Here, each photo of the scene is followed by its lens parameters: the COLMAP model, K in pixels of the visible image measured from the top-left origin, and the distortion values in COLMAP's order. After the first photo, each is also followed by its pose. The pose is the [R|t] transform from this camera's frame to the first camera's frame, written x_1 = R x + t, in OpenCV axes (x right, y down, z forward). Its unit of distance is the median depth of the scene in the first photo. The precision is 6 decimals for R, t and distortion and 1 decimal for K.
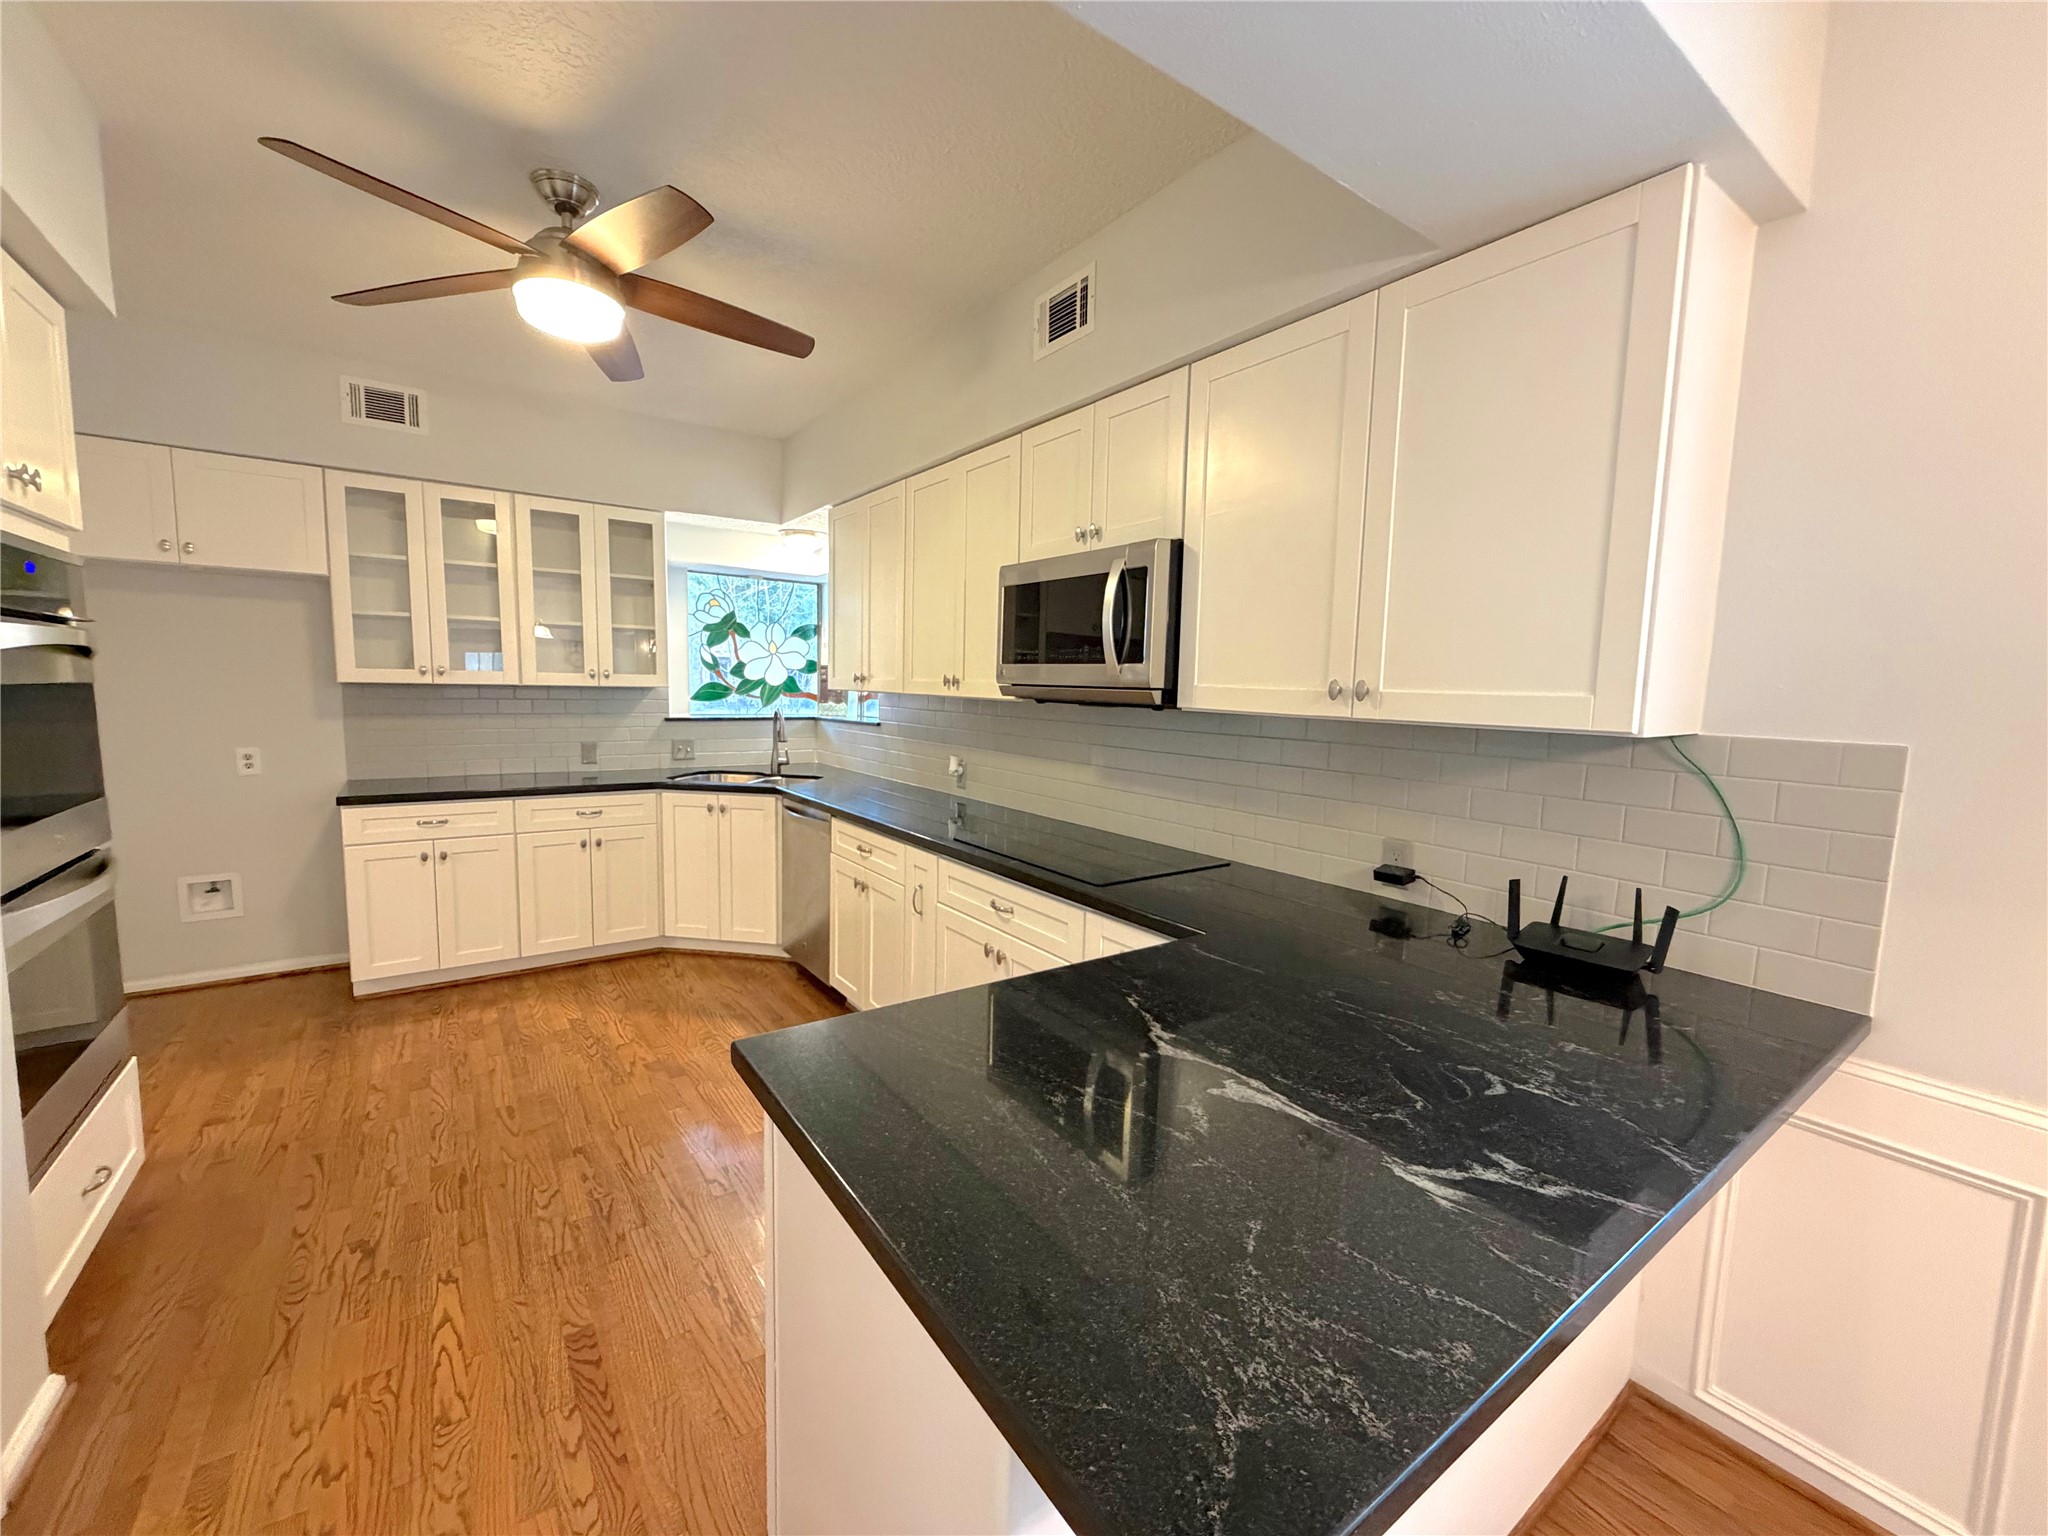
lens RADIAL K [[817.4, 0, 1018.8], [0, 817.4, 767.2], [0, 0, 1]] dist [0.000743, -0.000348]
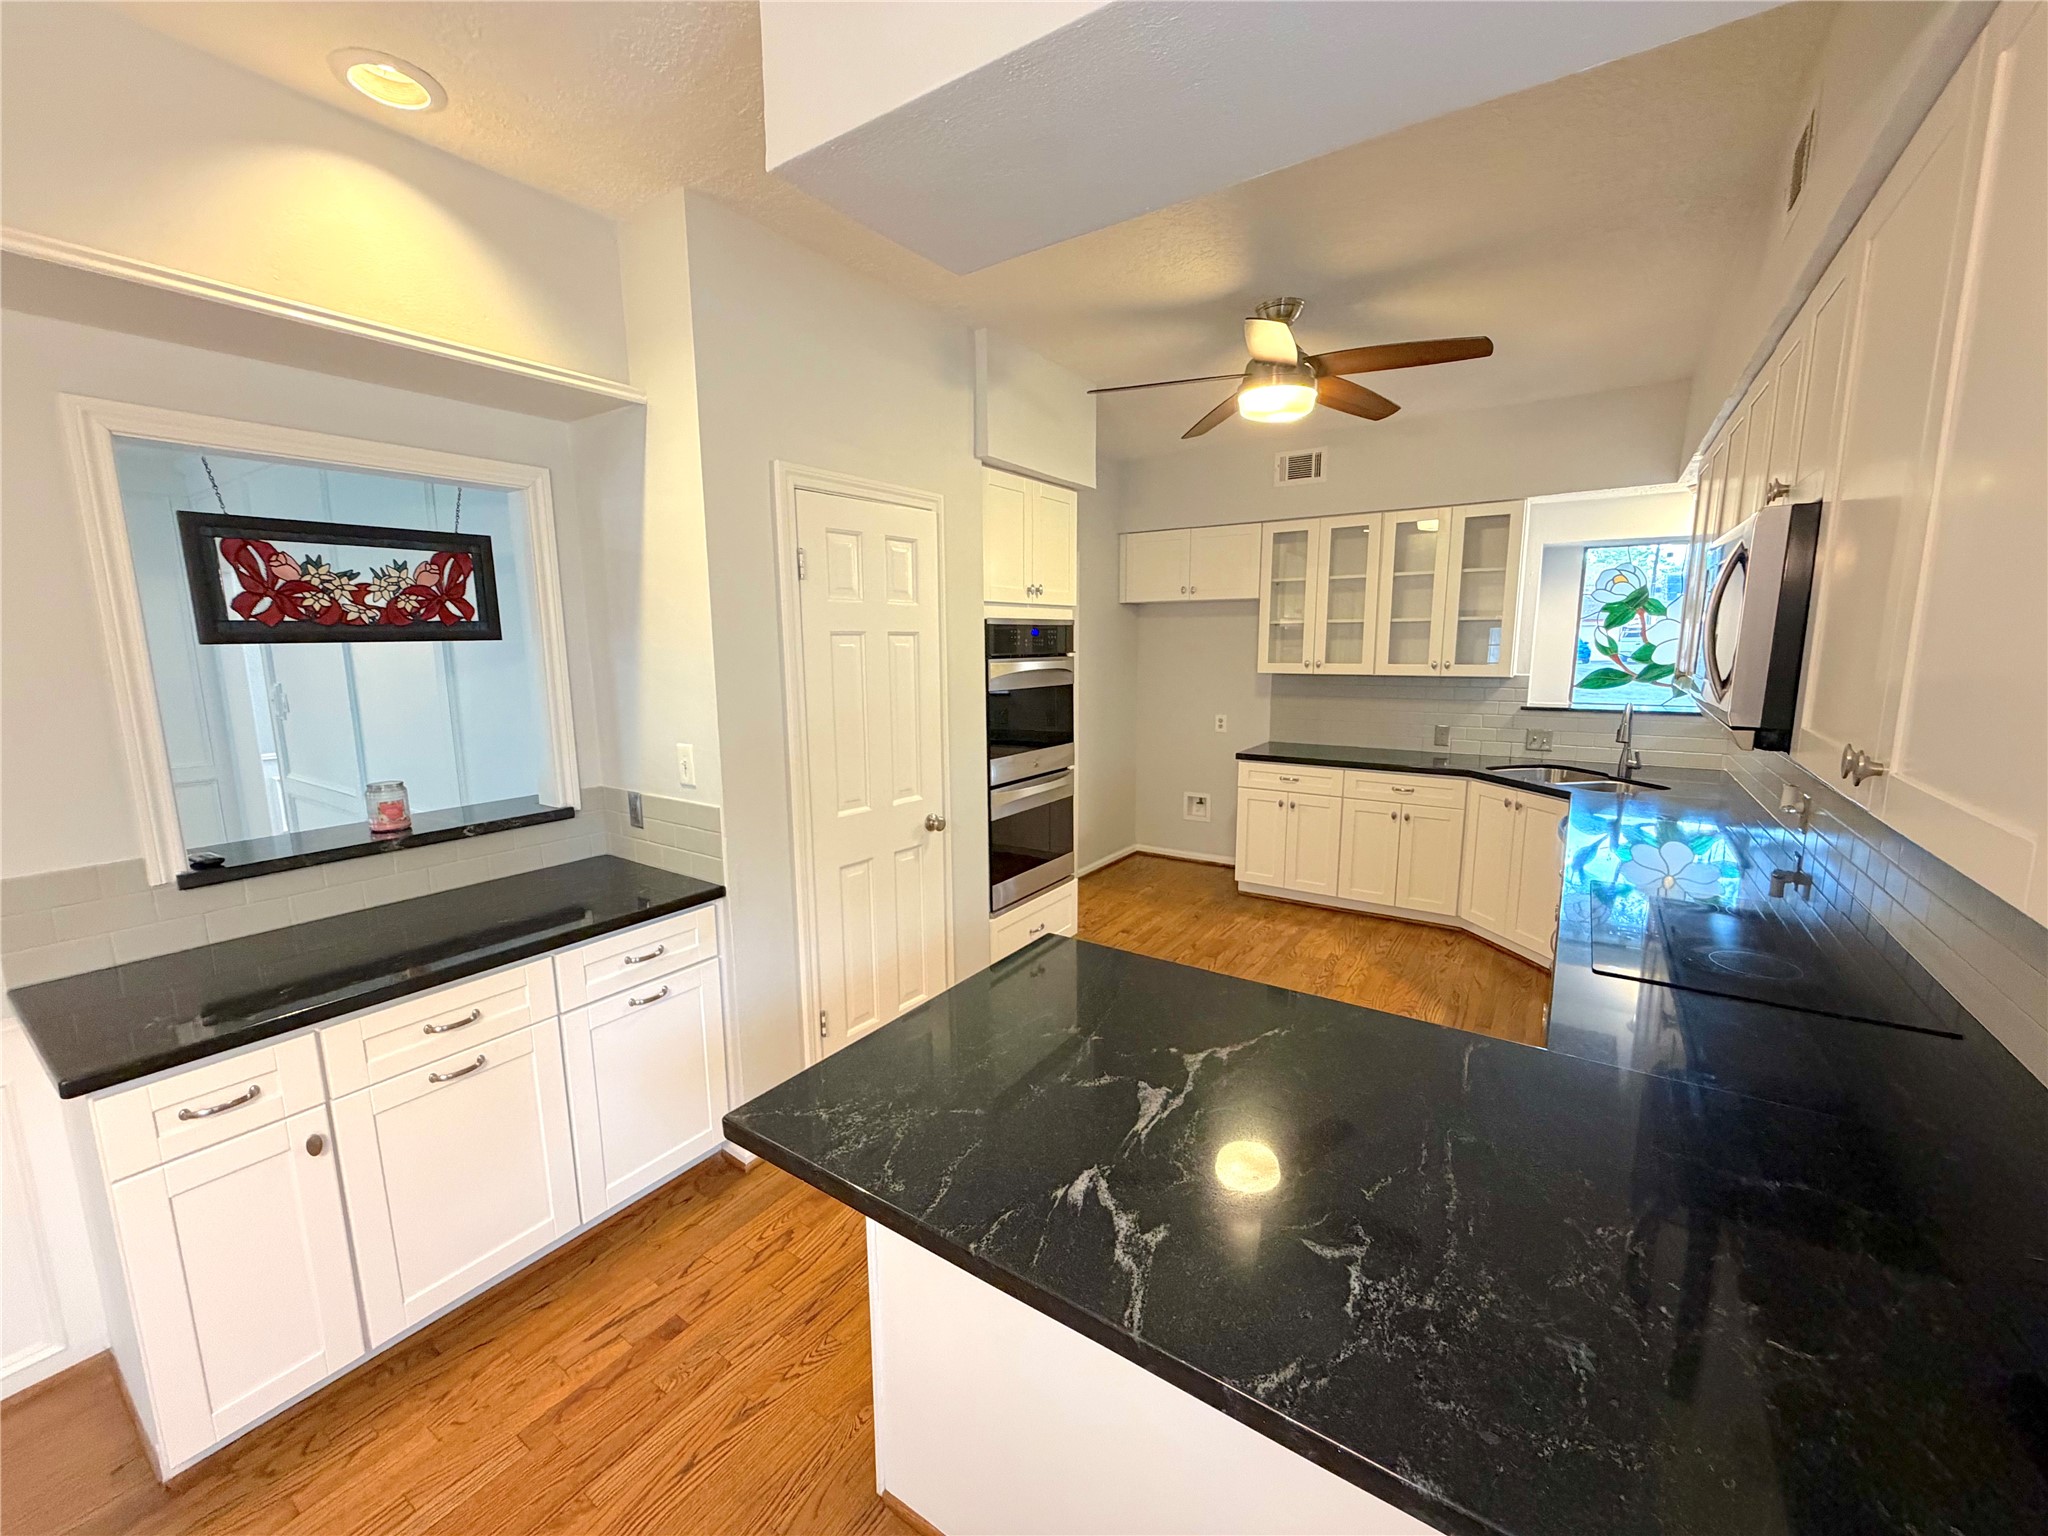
lens RADIAL K [[817.4, 0, 1019.1], [0, 817.4, 770.7], [0, 0, 1]] dist [0.000743, -0.000348]
pose [[0.341150, 0.126082, -0.931515, 0.352766], [-0.077727, 0.991354, 0.105715, -0.049889], [0.936790, 0.036339, 0.348001, 0.111076]]
